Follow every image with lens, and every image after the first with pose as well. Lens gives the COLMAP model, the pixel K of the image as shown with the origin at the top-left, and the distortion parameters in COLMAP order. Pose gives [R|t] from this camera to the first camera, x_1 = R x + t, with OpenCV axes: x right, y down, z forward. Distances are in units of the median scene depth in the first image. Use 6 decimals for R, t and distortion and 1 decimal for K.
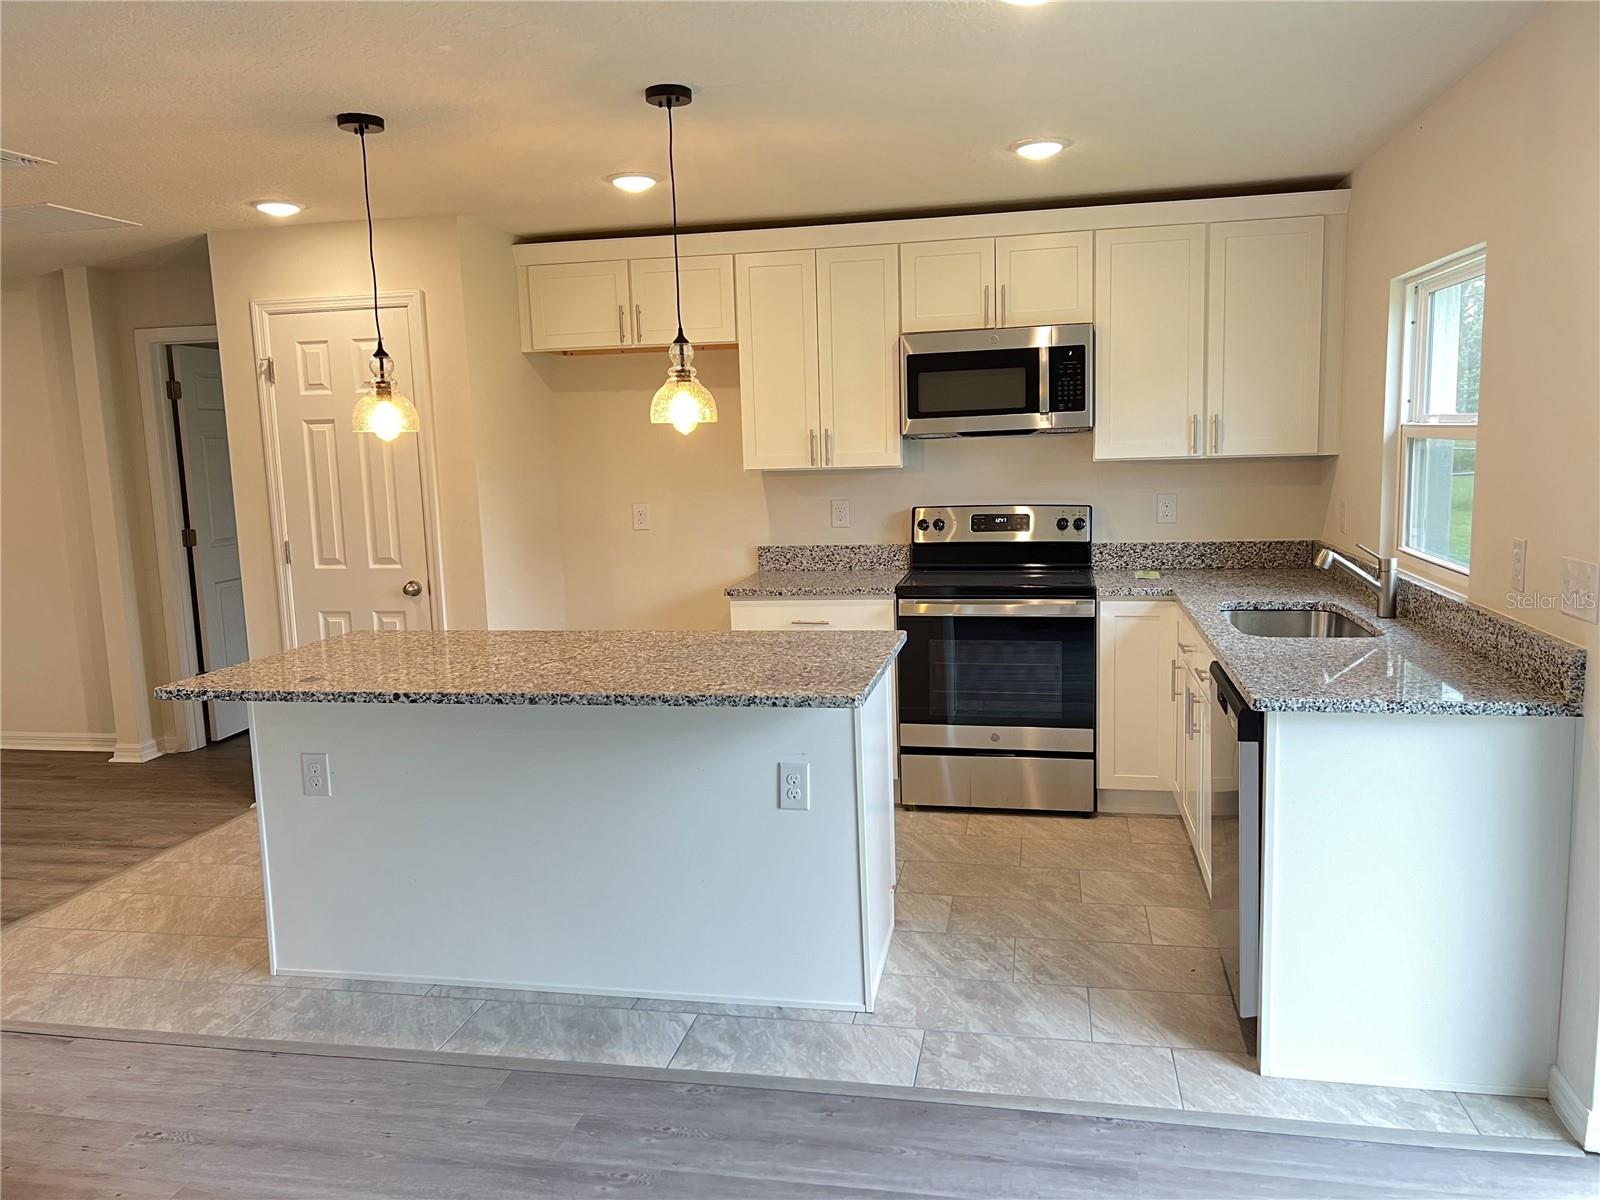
lens RADIAL K [[1202.2, 0, 800.0], [0, 1202.2, 600.0], [0, 0, 1]] dist [0.073711, -0.096603]
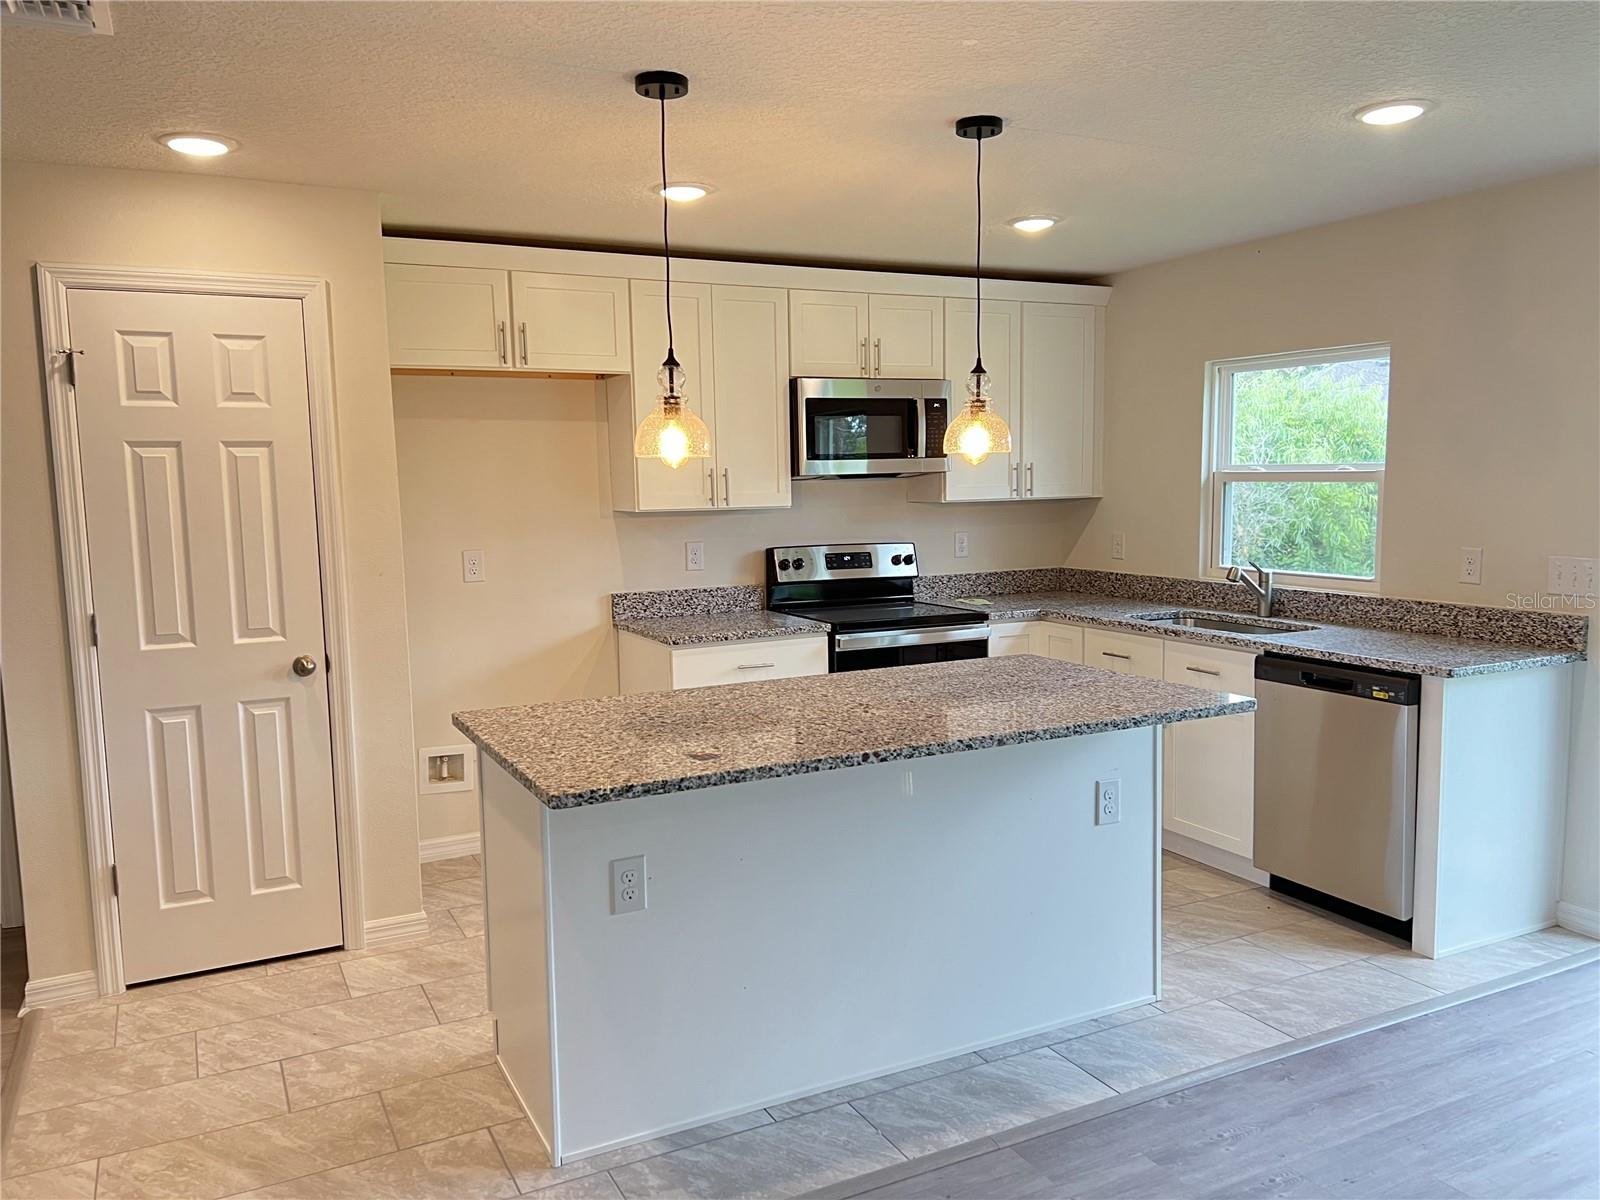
lens RADIAL K [[1202.7, 0, 793.4], [0, 1202.7, 602.9], [0, 0, 1]] dist [0.079128, -0.096185]
pose [[0.785545, -0.048230, 0.616922, -0.593613], [0.076005, 0.996929, -0.018841, -0.012206], [-0.614119, 0.061690, 0.786799, 0.226231]]
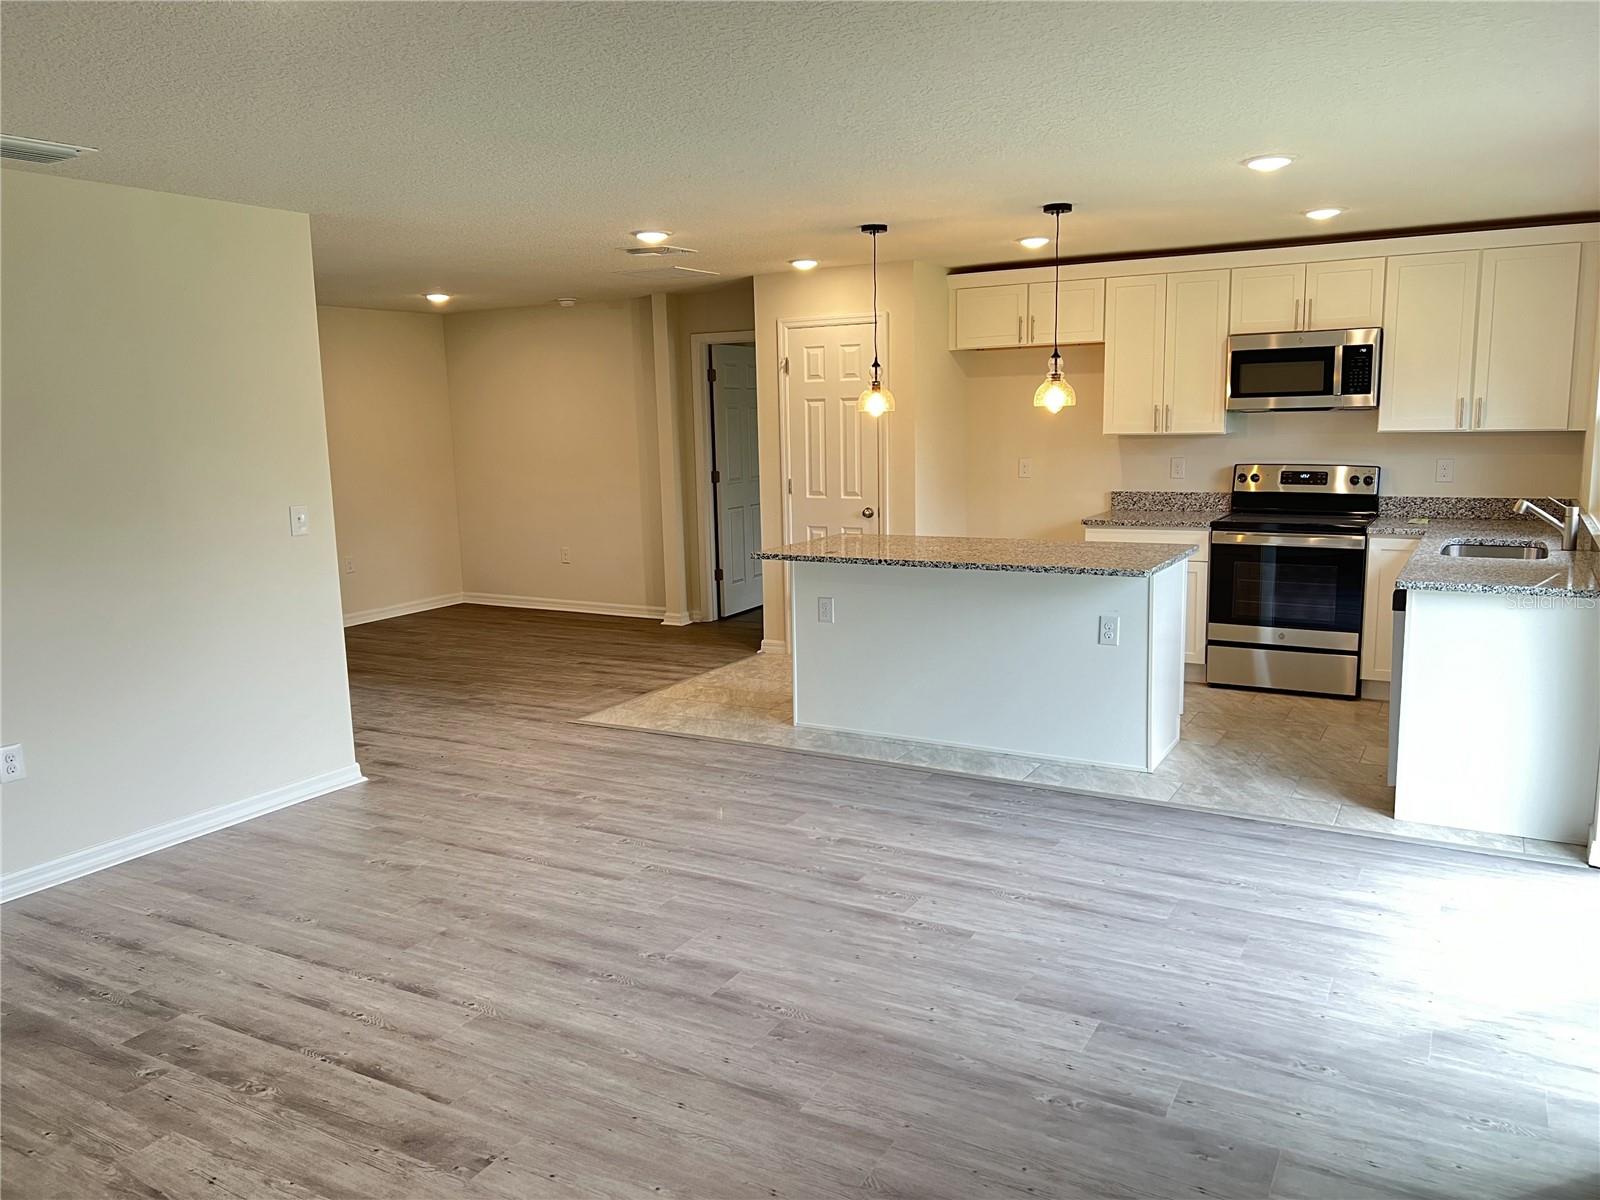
lens RADIAL K [[1200.7, 0, 800.0], [0, 1200.7, 600.0], [0, 0, 1]] dist [0.109936, -0.186540]
pose [[0.949549, 0.059081, -0.308005, 0.069032], [-0.049291, 0.998004, 0.039479, 0.047783], [0.309722, -0.022305, 0.950565, -0.477129]]
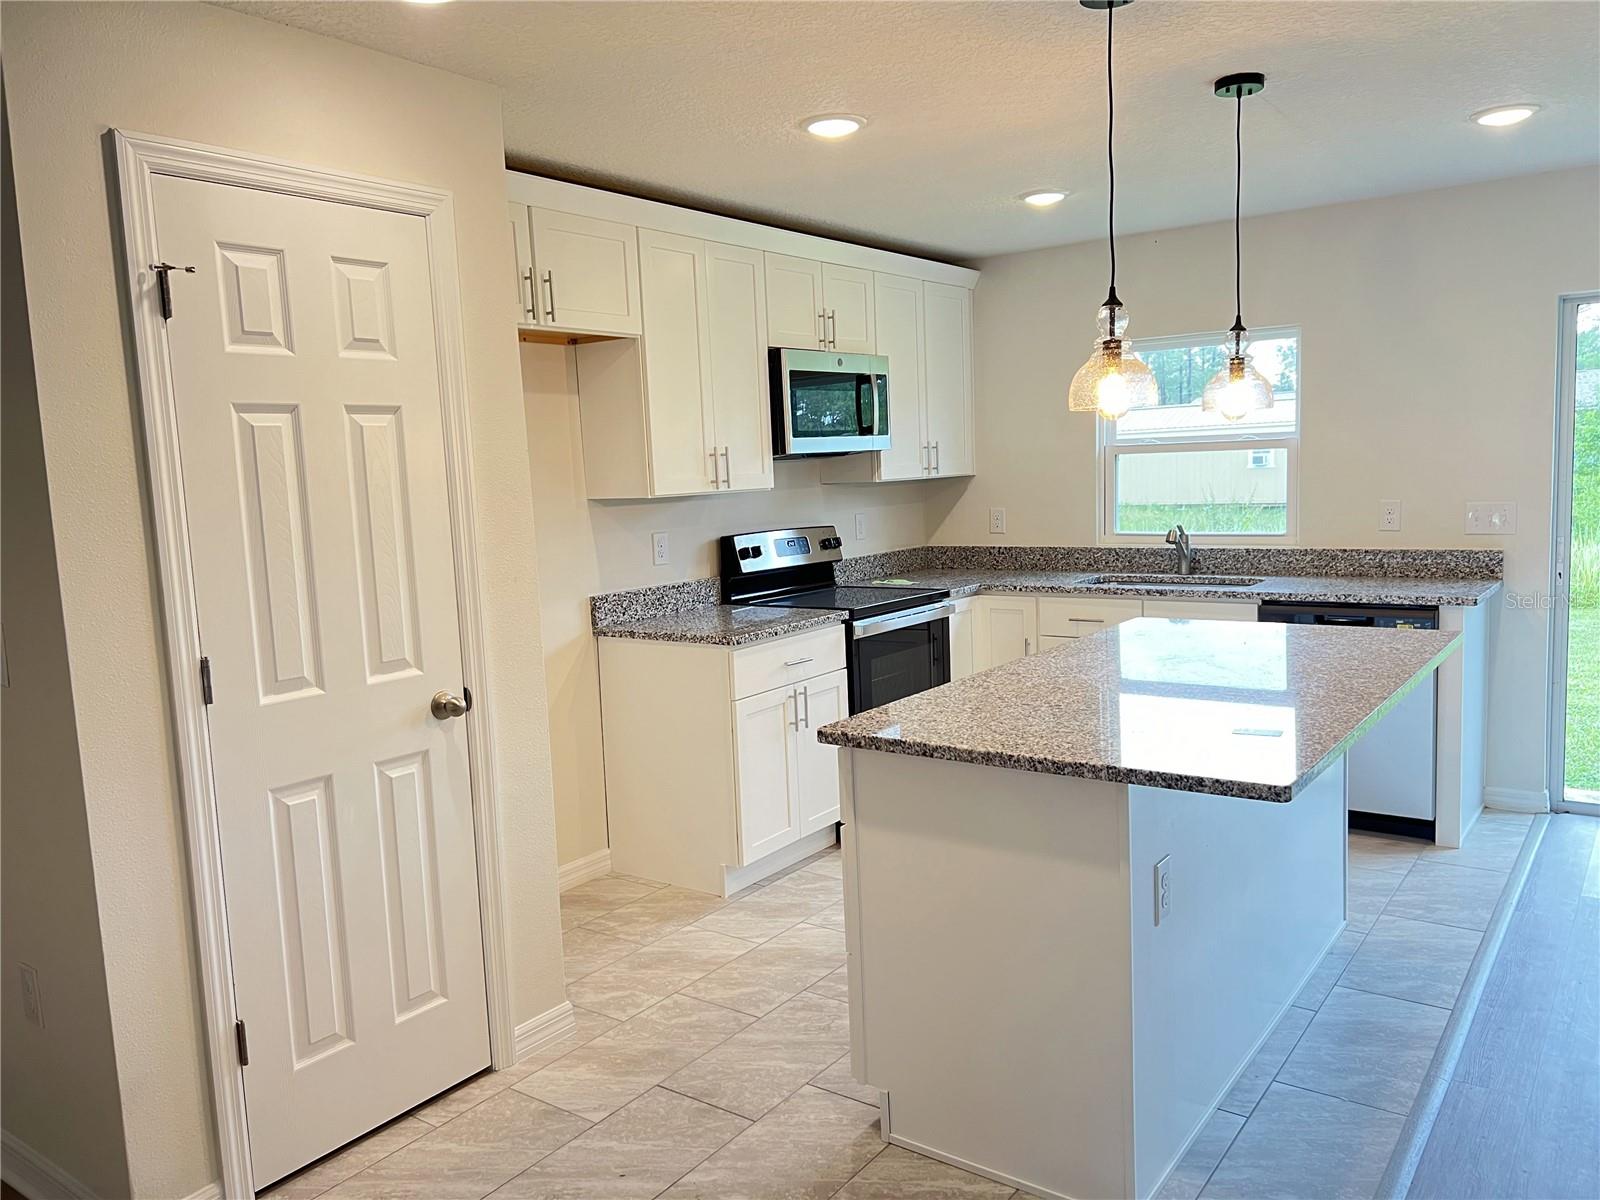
lens RADIAL K [[1209.2, 0, 796.7], [0, 1209.2, 596.4], [0, 0, 1]] dist [0.043997, -0.042487]
pose [[0.420923, -0.087332, 0.902883, -0.827252], [0.150404, 0.988296, 0.025476, -0.054316], [-0.894541, 0.125074, 0.429131, 0.649698]]
